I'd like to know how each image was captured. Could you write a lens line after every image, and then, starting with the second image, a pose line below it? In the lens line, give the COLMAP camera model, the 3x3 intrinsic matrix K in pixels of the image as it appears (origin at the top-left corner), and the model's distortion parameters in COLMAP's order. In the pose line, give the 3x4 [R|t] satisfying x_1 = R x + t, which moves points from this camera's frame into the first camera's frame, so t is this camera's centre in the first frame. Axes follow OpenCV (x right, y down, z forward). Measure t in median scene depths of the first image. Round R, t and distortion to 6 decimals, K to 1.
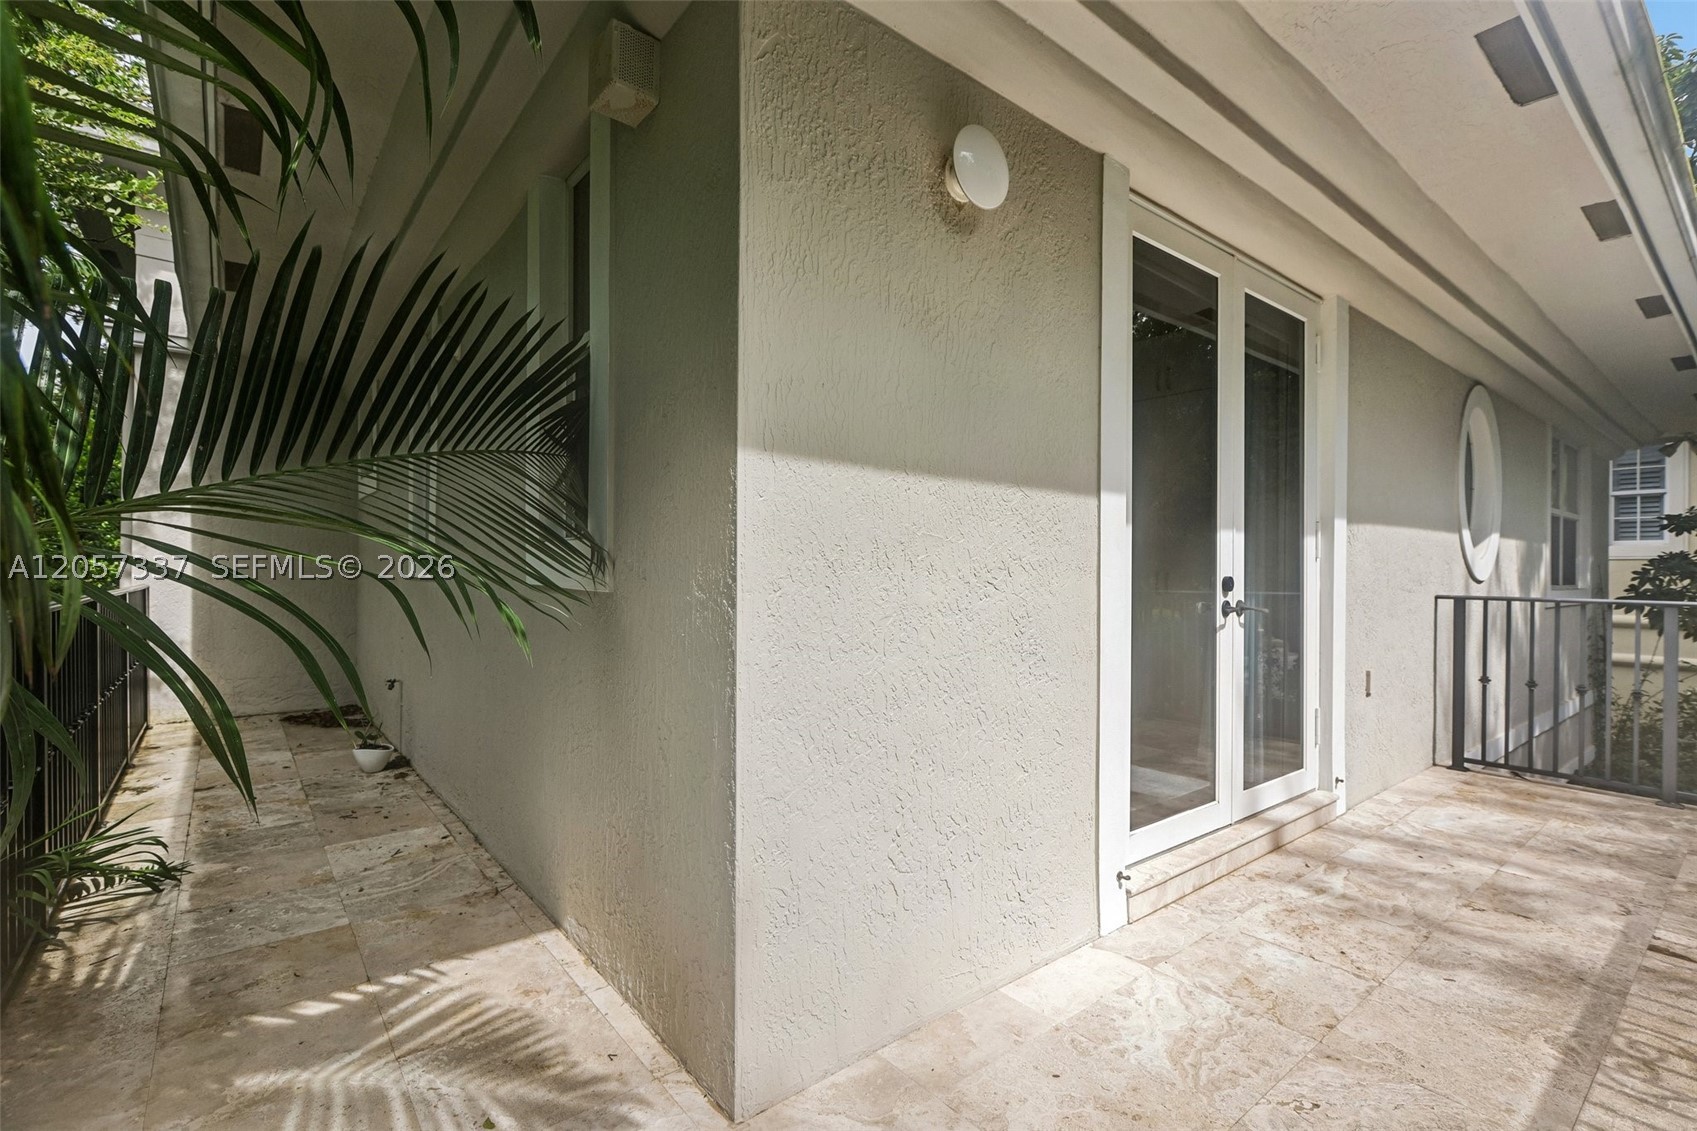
lens RADIAL K [[778.6, 0, 849.7], [0, 778.6, 570.9], [0, 0, 1]] dist [-0.001510, 0.002731]
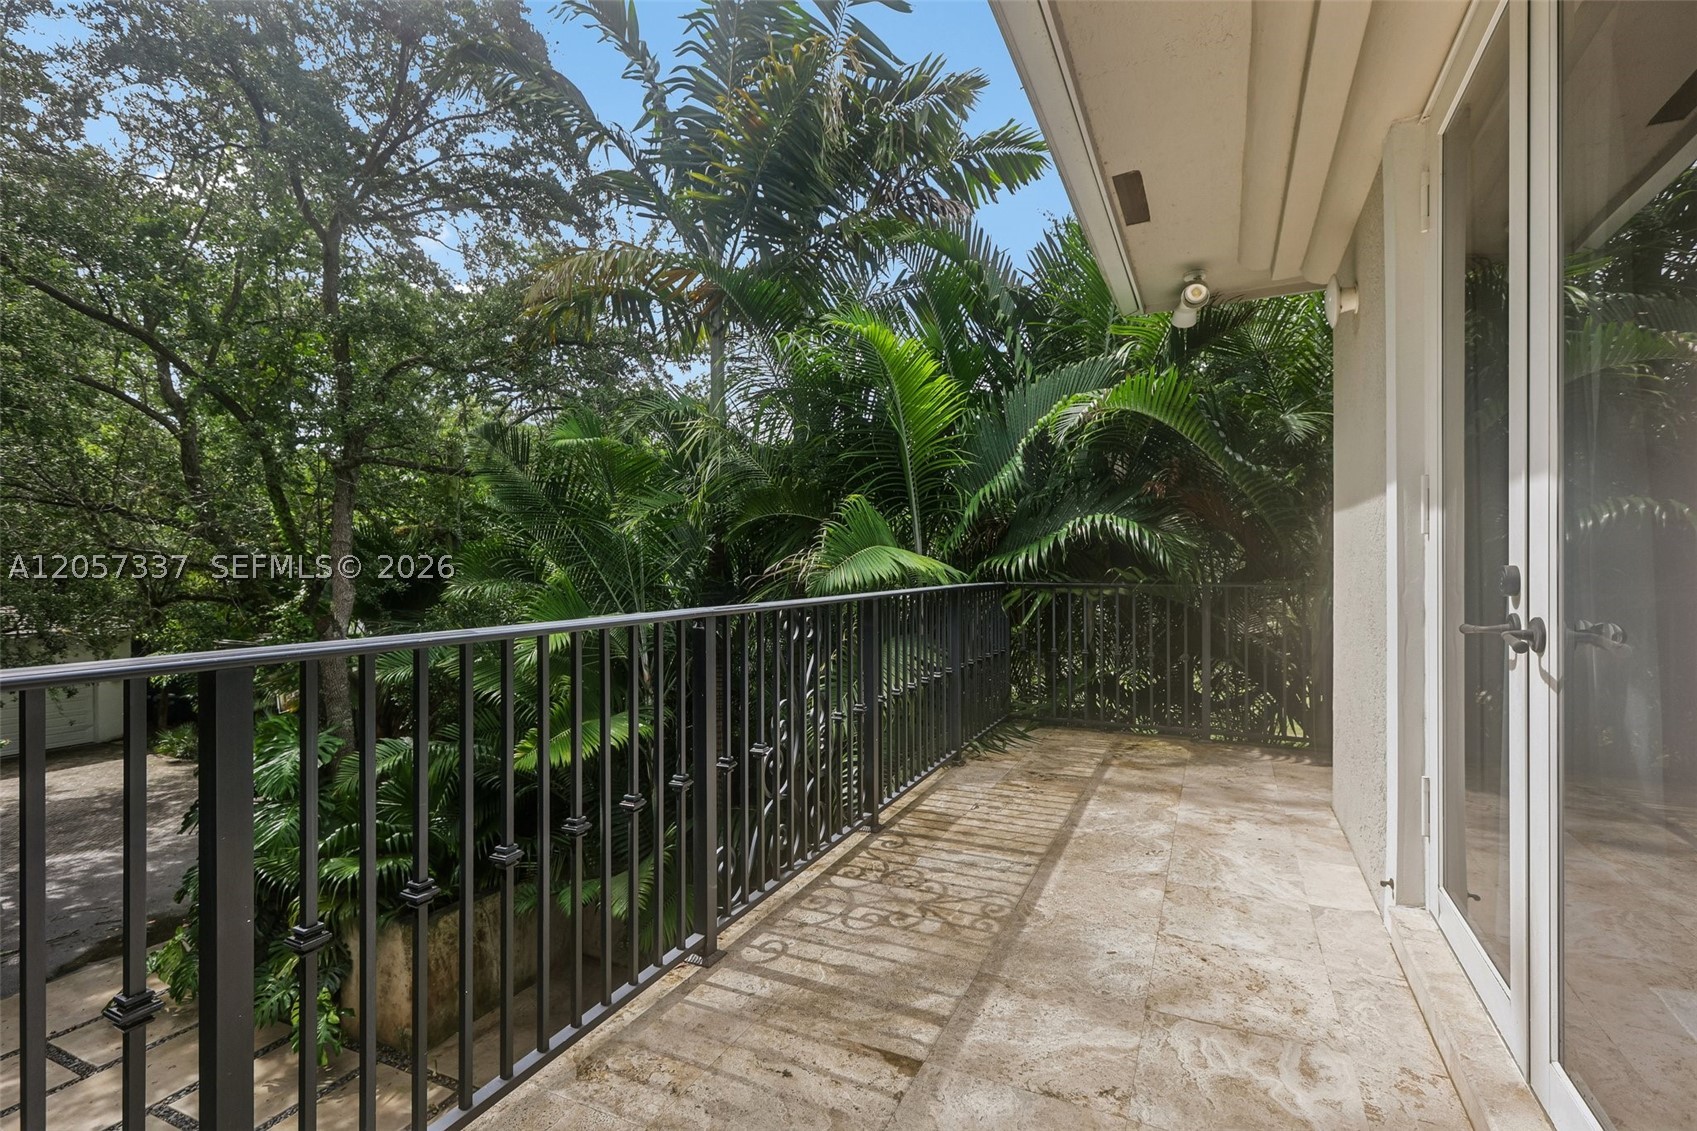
lens RADIAL K [[778.6, 0, 849.9], [0, 778.6, 564.2], [0, 0, 1]] dist [-0.001510, 0.002731]
pose [[-0.902523, -0.006478, -0.430592, 1.671463], [-0.008057, 0.999966, 0.001842, 0.012119], [0.430565, 0.005132, -0.902545, 1.944134]]
